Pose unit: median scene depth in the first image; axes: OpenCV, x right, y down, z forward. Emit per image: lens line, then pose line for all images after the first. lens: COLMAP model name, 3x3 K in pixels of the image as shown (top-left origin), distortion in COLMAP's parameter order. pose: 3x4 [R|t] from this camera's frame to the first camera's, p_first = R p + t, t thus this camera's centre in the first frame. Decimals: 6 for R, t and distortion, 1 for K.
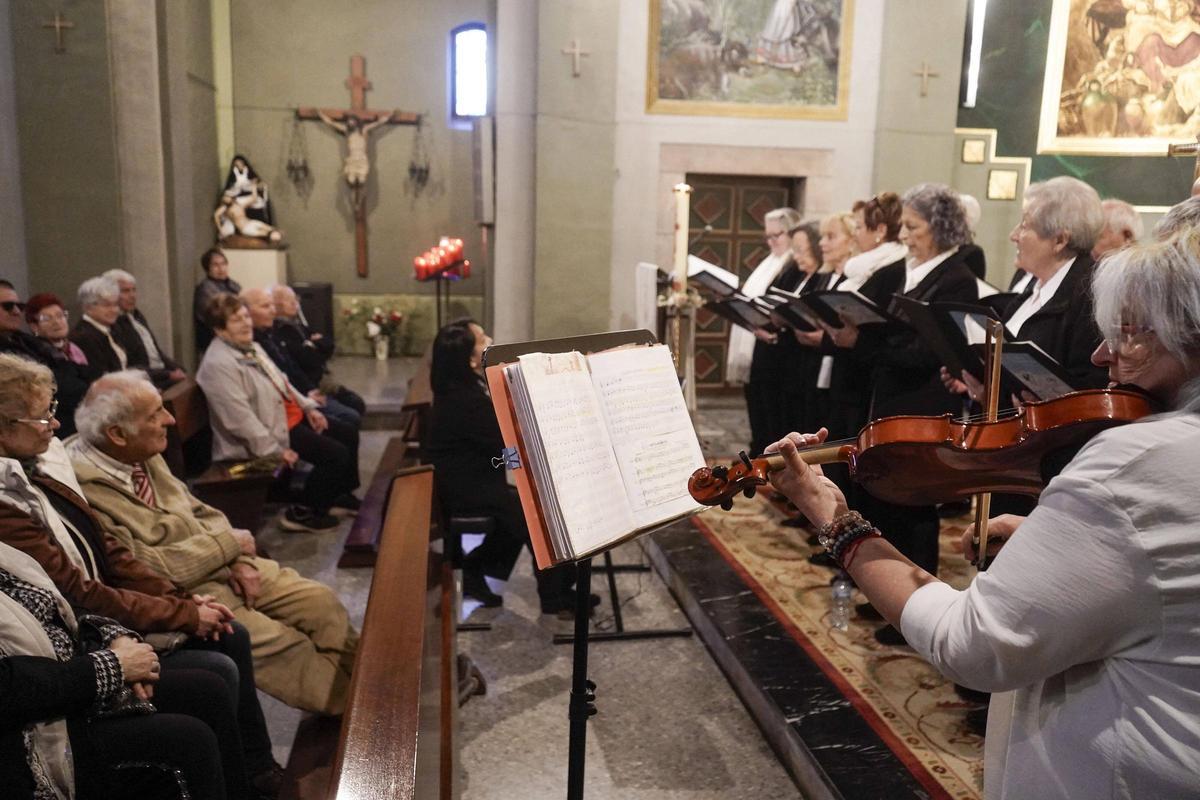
lens RADIAL K [[970.4, 0, 599.5], [0, 970.4, 402.5], [0, 0, 1]] dist [-0.004038, 0.010475]
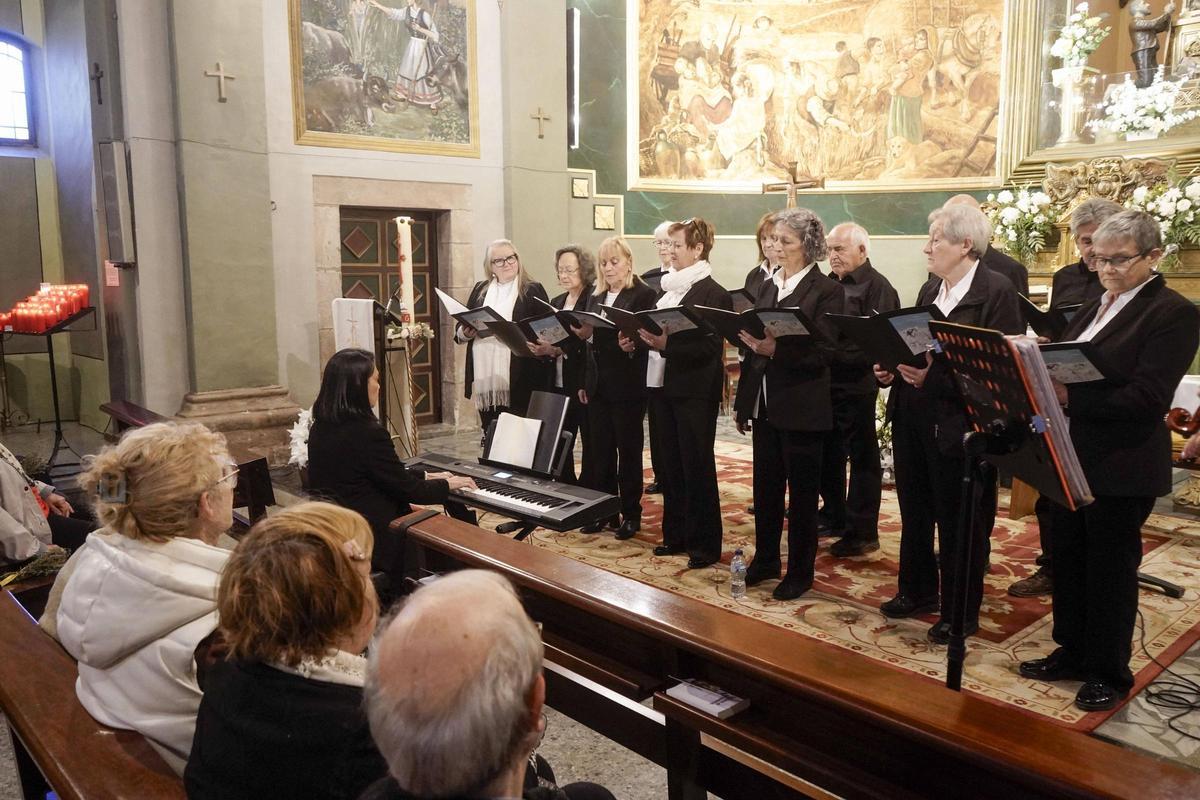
lens RADIAL K [[969.5, 0, 600.0], [0, 969.5, 400.0], [0, 0, 1]] dist [-0.003059, 0.004659]
pose [[0.838238, -0.103643, 0.535364, -0.232875], [0.126862, 0.991898, -0.006608, -0.004759], [-0.530342, 0.073457, 0.844595, 0.056404]]
